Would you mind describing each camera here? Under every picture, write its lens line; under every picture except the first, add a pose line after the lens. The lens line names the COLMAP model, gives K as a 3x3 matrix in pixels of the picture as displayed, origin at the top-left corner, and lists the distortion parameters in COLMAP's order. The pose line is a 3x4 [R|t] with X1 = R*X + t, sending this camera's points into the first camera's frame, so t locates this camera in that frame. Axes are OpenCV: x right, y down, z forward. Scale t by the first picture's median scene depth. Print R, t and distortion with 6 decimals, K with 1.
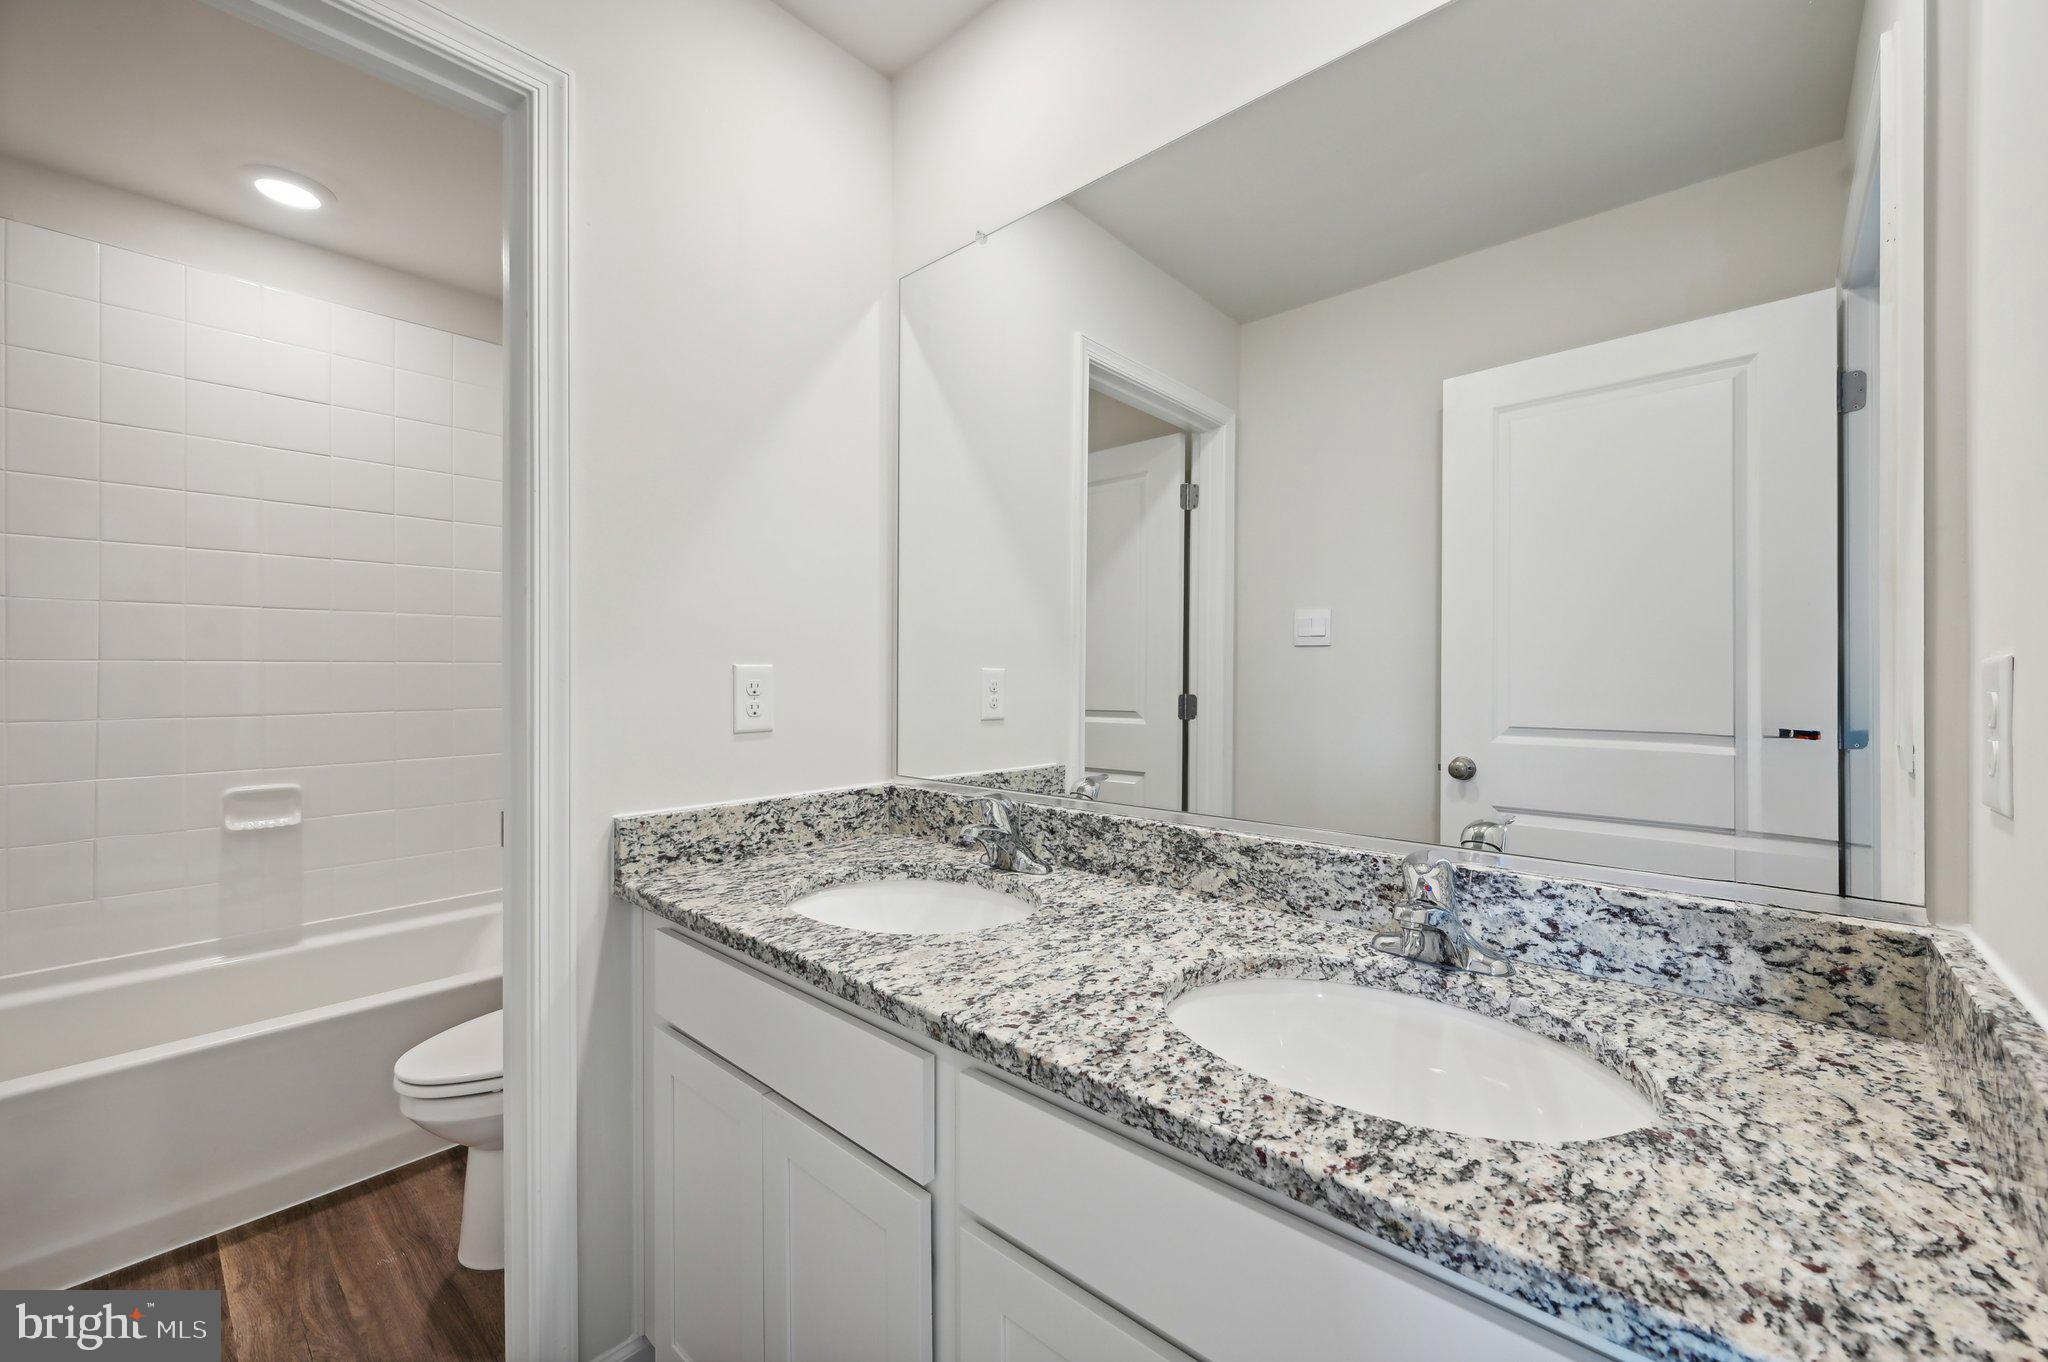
lens RADIAL K [[817.1, 0, 1021.8], [0, 817.1, 676.3], [0, 0, 1]] dist [-0.008510, 0.000269]
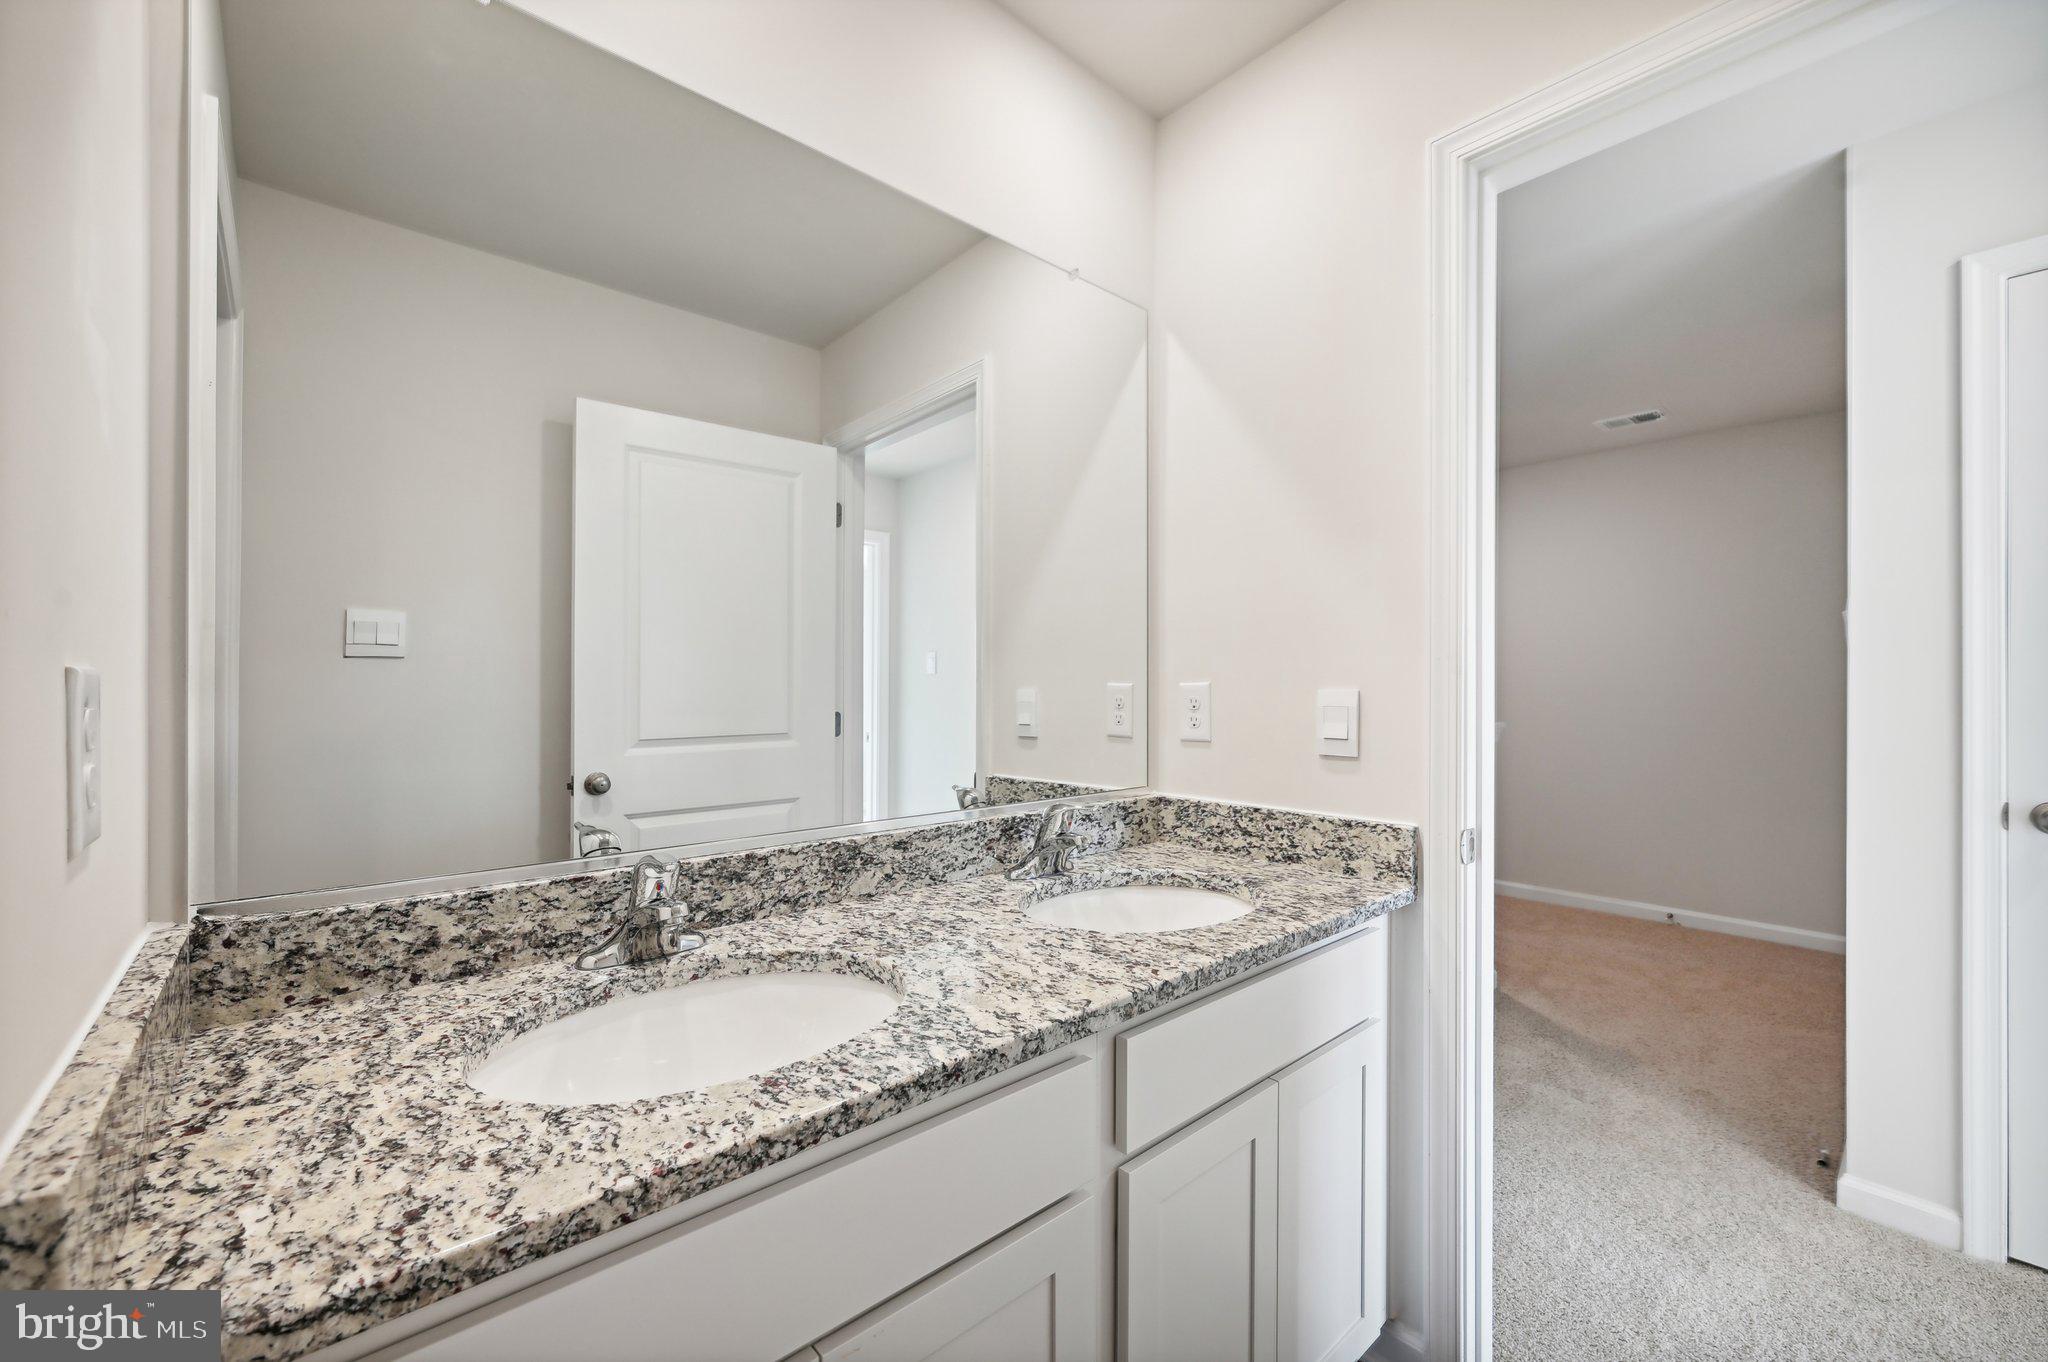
lens RADIAL K [[817.1, 0, 1021.5], [0, 817.1, 689.0], [0, 0, 1]] dist [-0.008510, 0.000269]
pose [[0.109402, -0.000487, 0.993998, -0.937922], [0.007123, 0.999975, -0.000294, -0.002766], [-0.993972, 0.007112, 0.109402, 0.782481]]
